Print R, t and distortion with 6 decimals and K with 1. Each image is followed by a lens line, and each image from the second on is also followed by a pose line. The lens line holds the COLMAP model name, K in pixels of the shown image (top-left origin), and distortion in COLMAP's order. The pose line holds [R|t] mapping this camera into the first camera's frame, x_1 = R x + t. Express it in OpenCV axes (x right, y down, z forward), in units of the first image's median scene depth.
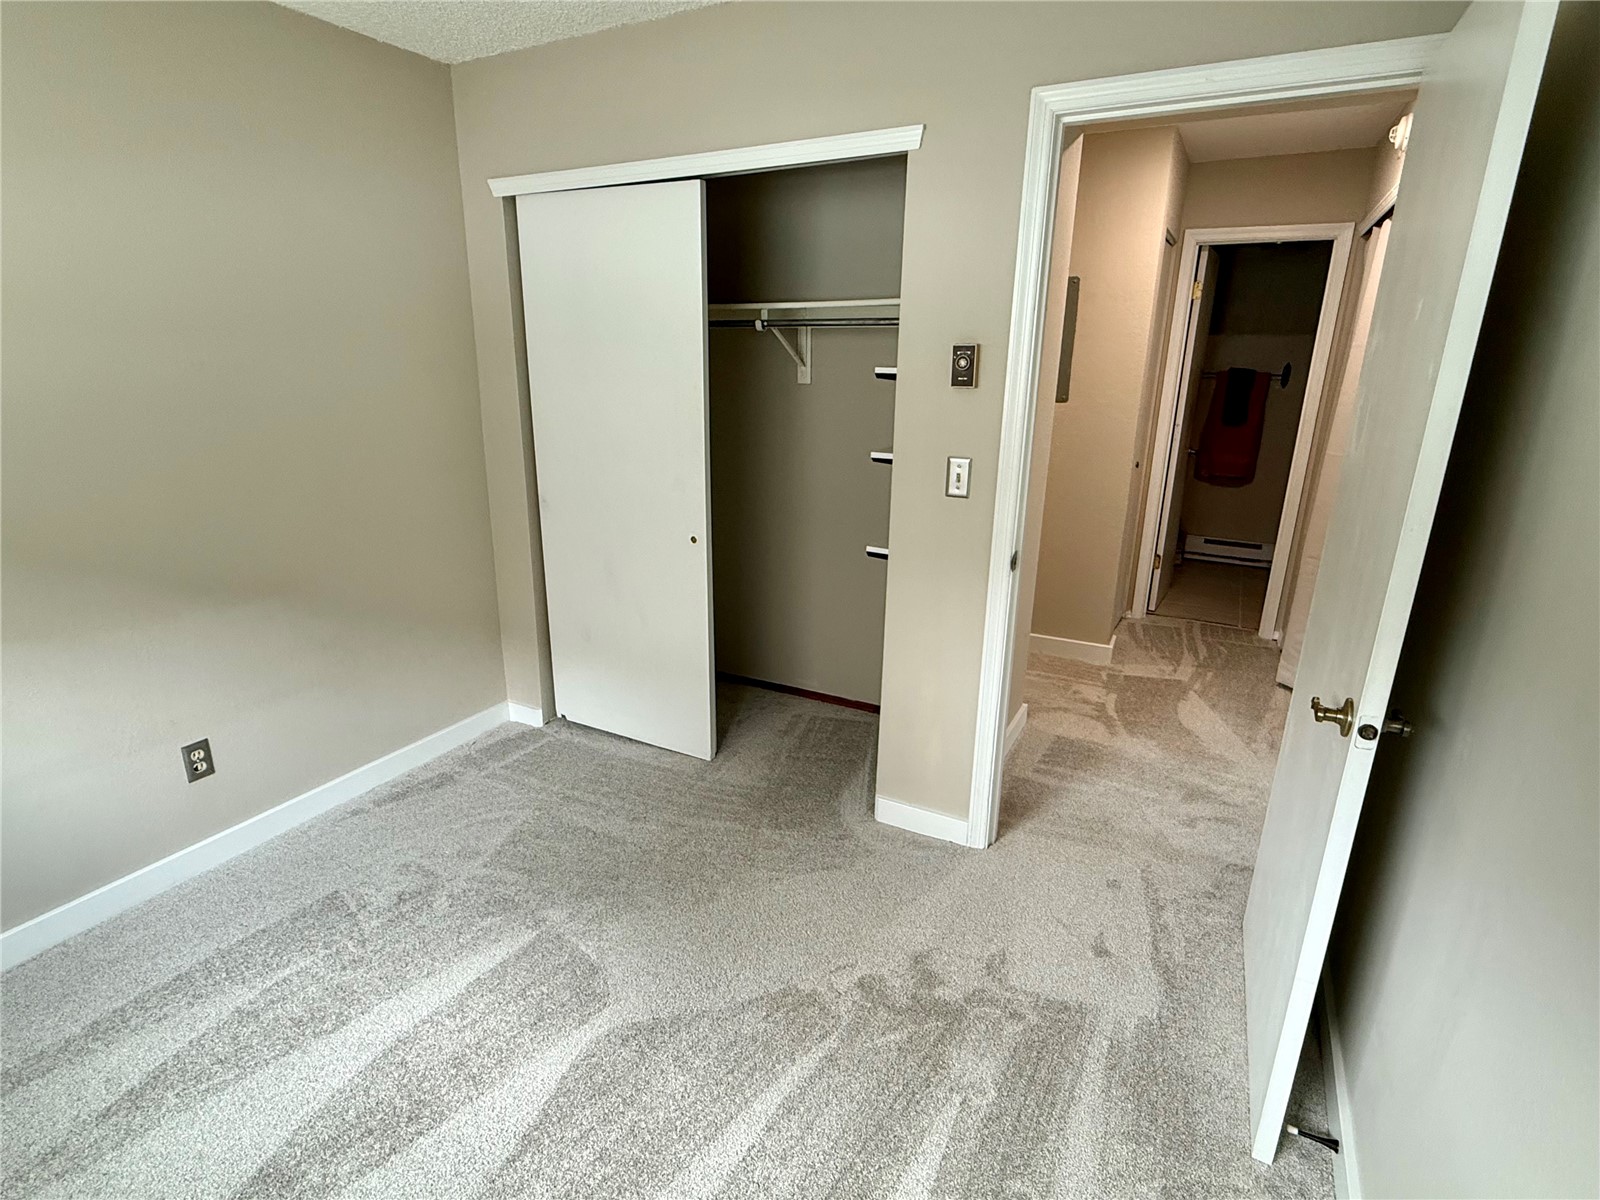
lens RADIAL K [[820.5, 0, 798.2], [0, 820.5, 600.7], [0, 0, 1]] dist [0.001059, 0.000133]
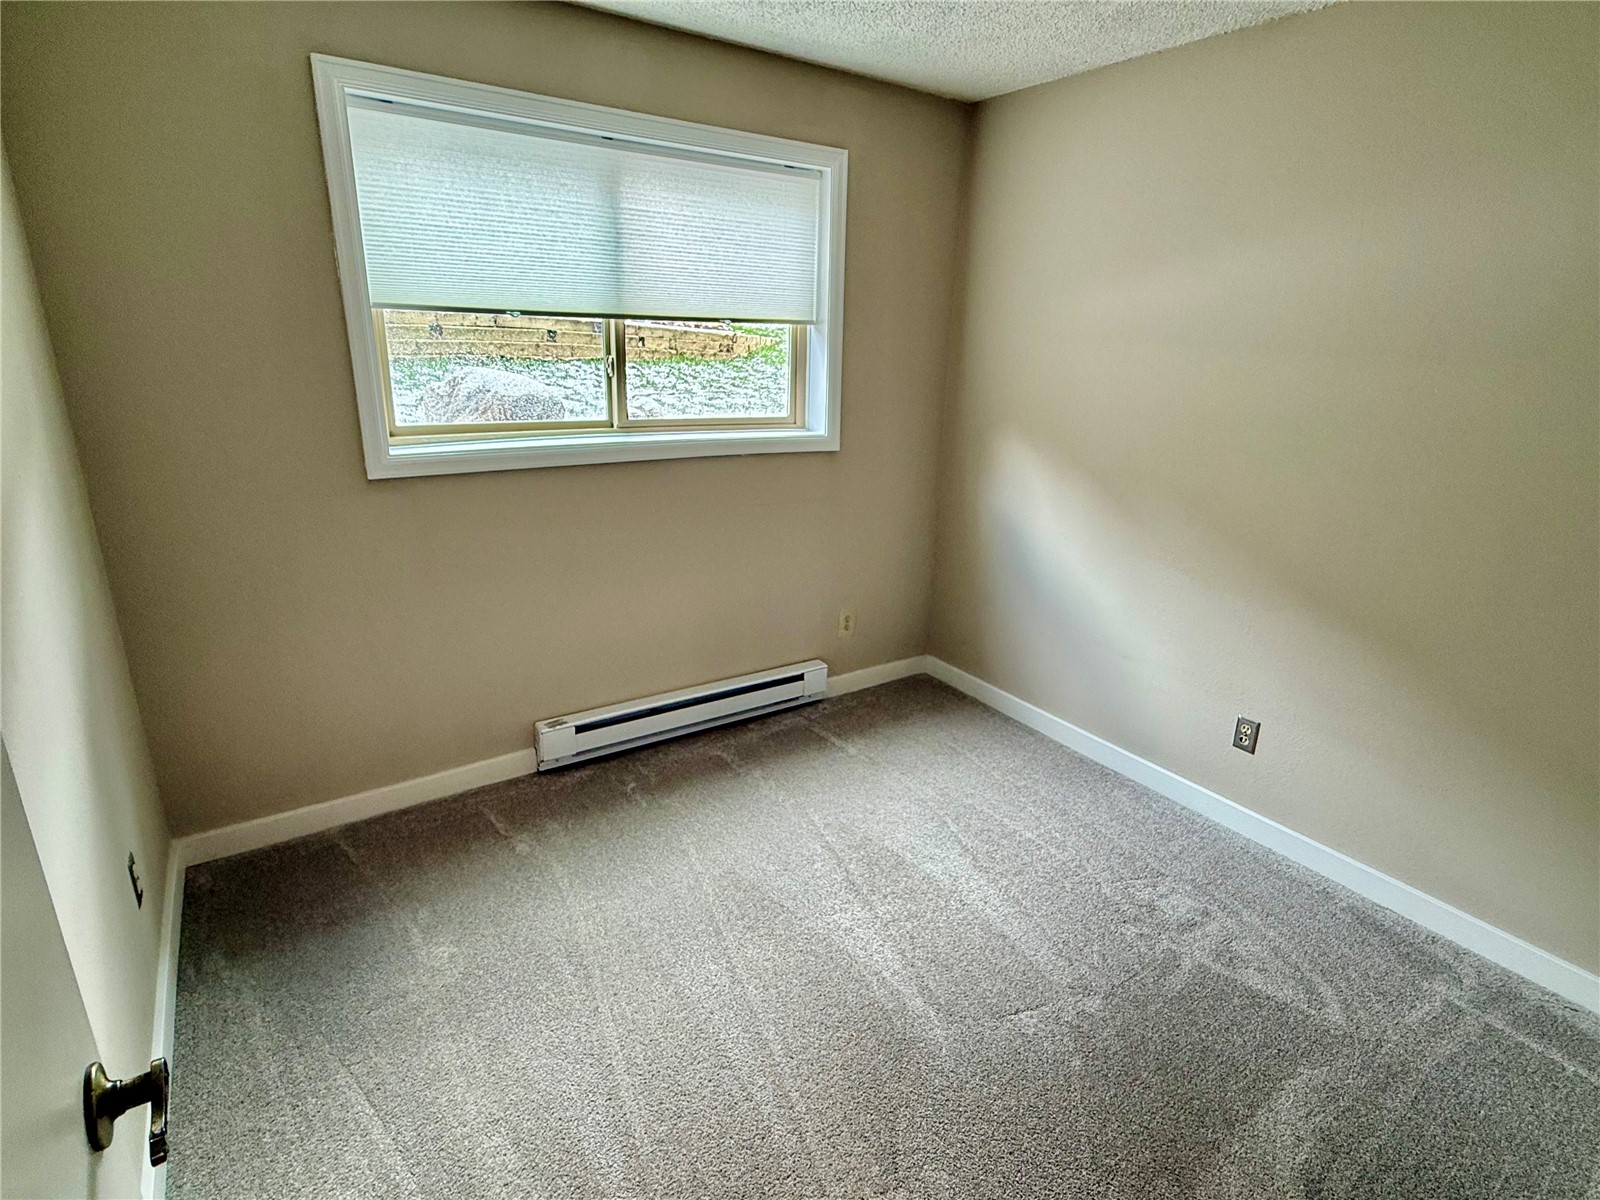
lens RADIAL K [[820.5, 0, 801.3], [0, 820.5, 598.6], [0, 0, 1]] dist [0.001059, 0.000133]
pose [[-0.479211, 0.239226, -0.844469, 0.438917], [-0.286977, 0.866550, 0.408332, -0.235956], [0.829458, 0.438020, -0.346608, 0.745115]]
